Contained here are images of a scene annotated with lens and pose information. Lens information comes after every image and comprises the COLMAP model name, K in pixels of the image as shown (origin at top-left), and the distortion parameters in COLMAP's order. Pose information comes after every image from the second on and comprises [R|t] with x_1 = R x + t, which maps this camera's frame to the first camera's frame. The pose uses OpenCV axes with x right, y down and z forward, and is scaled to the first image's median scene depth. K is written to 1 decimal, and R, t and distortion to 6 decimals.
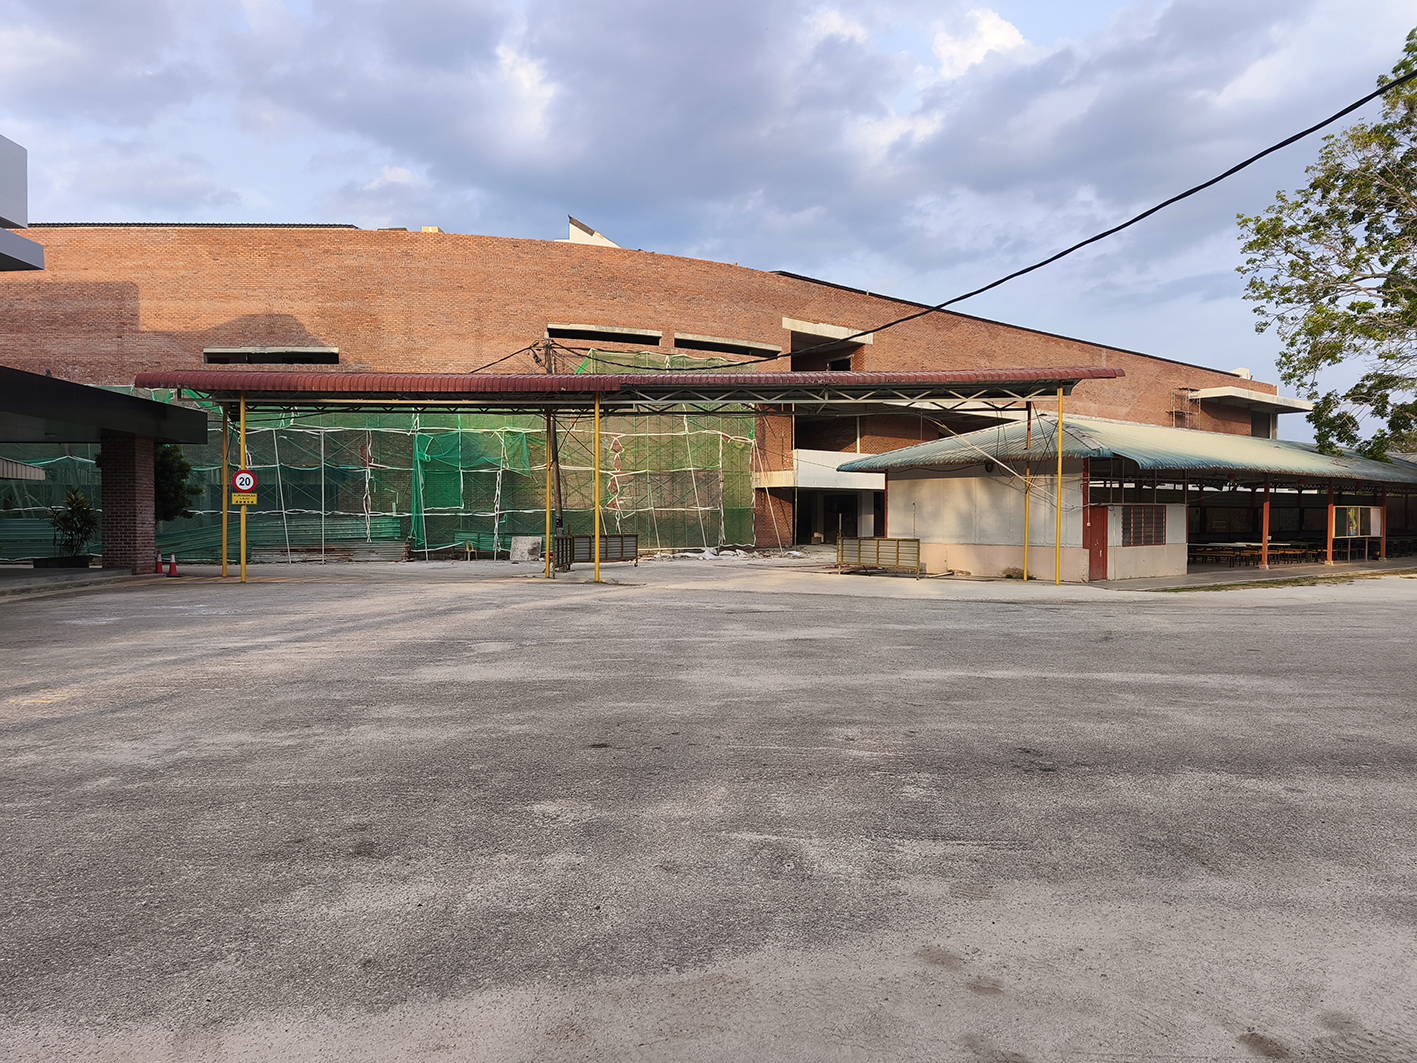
lens RADIAL K [[939.3, 0, 708.5], [0, 939.3, 531.5], [0, 0, 1]] dist [0.083770, -0.064073]
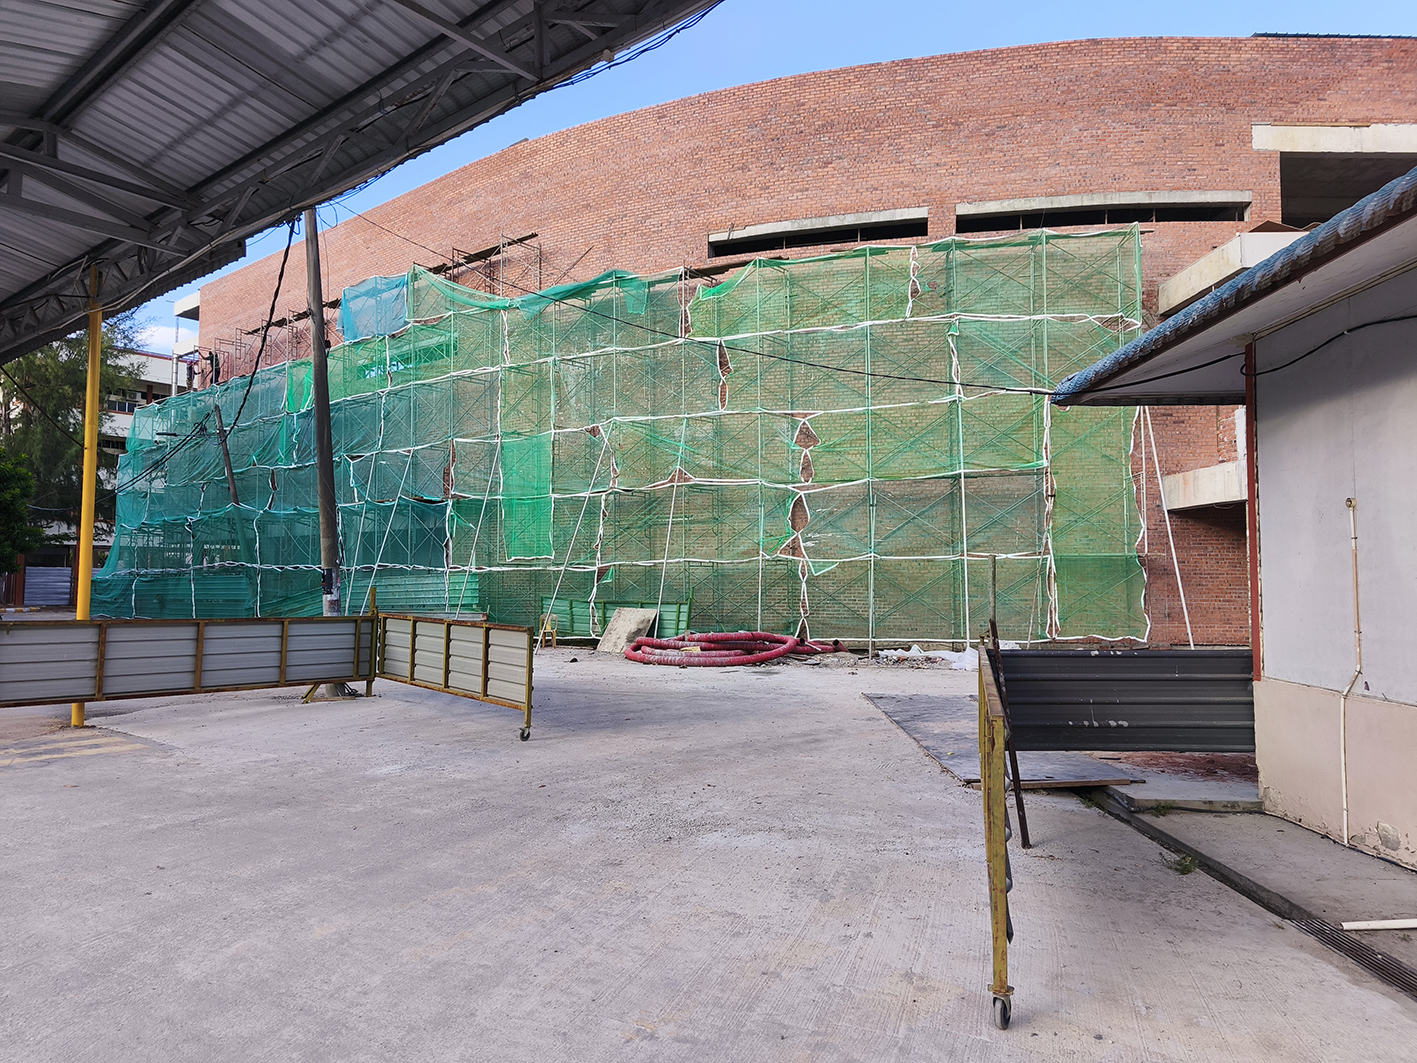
lens RADIAL K [[939.3, 0, 708.5], [0, 939.3, 531.5], [0, 0, 1]] dist [0.083770, -0.064073]
pose [[0.771936, -0.027427, -0.635109, 0.179863], [-0.010587, 0.998376, -0.055982, -0.008341], [0.635612, 0.049939, 0.770391, 0.542182]]
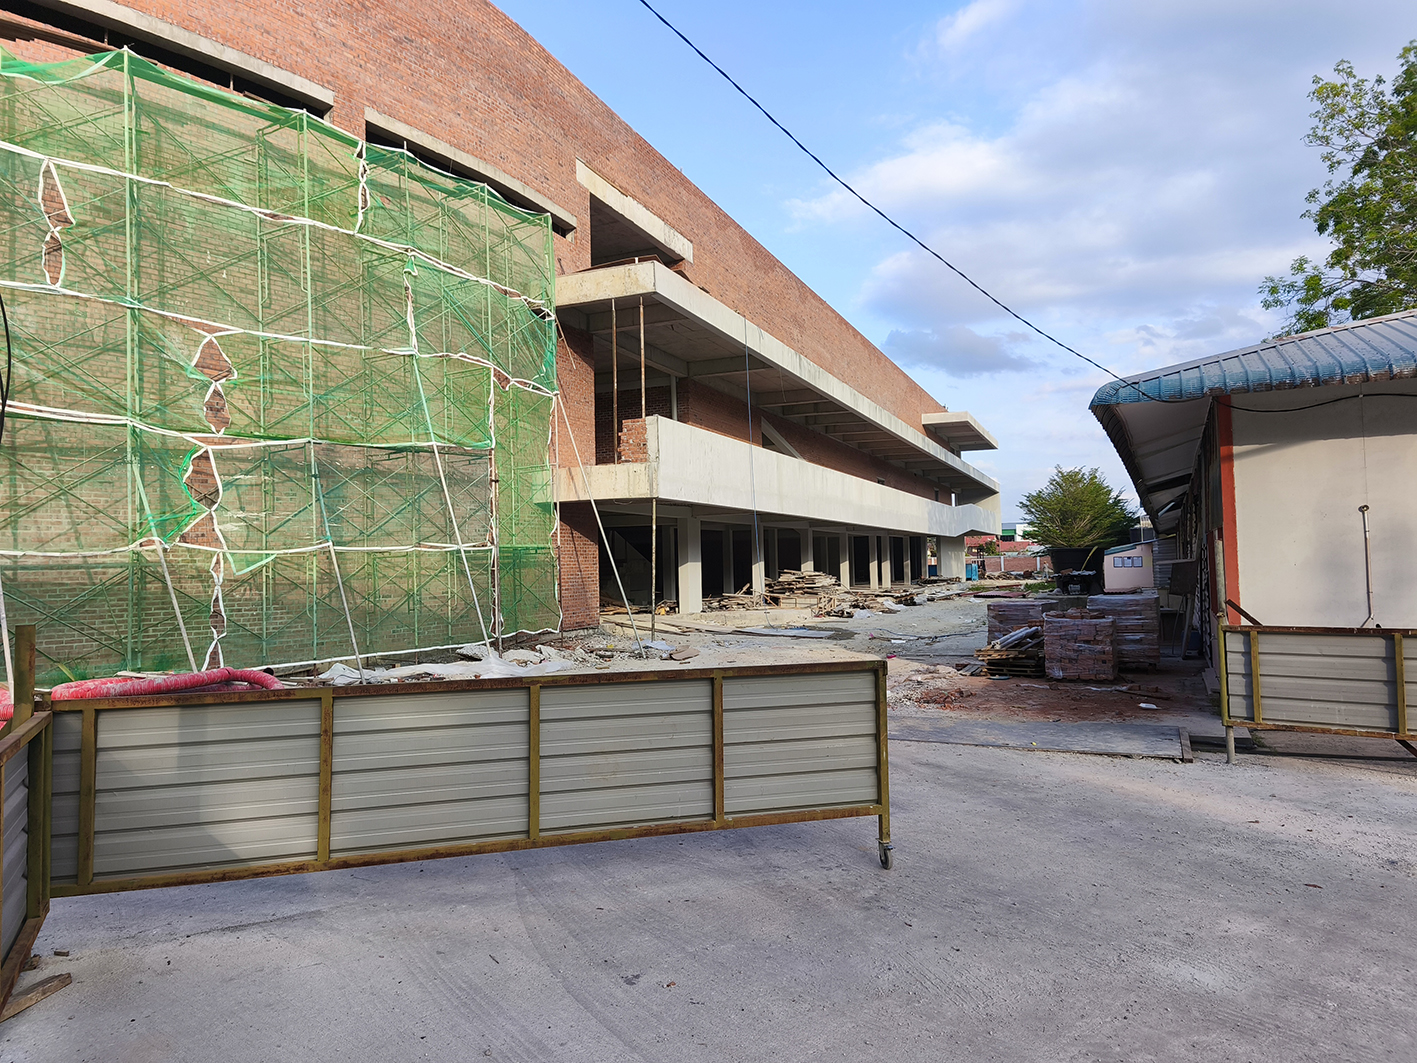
lens RADIAL K [[922.6, 0, 727.4], [0, 922.6, 534.0], [0, 0, 1]] dist [0.085216, -0.071430]
pose [[0.886385, -0.003498, 0.462935, -0.086389], [0.024566, 0.998918, -0.039489, -0.010597], [-0.462296, 0.046375, 0.885512, 0.590258]]
